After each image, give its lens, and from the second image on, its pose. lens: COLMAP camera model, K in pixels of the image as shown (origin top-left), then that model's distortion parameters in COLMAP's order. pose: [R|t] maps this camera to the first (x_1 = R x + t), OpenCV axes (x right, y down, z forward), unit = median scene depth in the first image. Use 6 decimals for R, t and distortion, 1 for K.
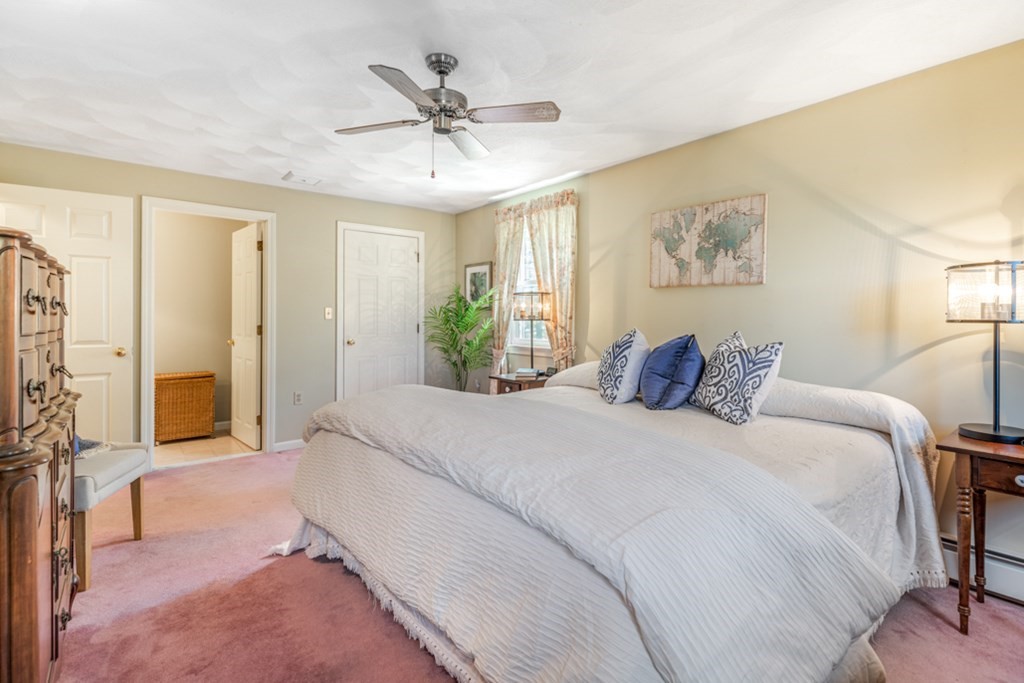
lens RADIAL K [[494.6, 0, 520.4], [0, 494.6, 311.8], [0, 0, 1]] dist [-0.001258, -0.000144]
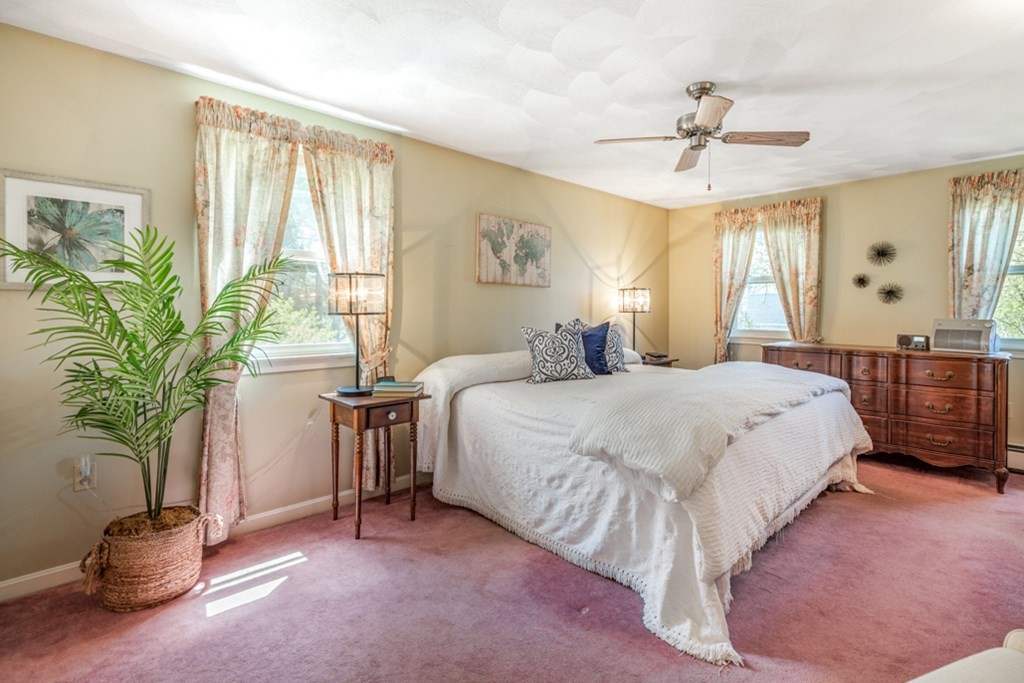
lens RADIAL K [[494.6, 0, 520.4], [0, 494.6, 311.8], [0, 0, 1]] dist [-0.001258, -0.000144]
pose [[-0.089407, 0.001836, 0.995993, -0.857909], [-0.008414, 0.999961, -0.002599, 0.018169], [-0.995960, -0.008613, -0.089388, 1.067464]]
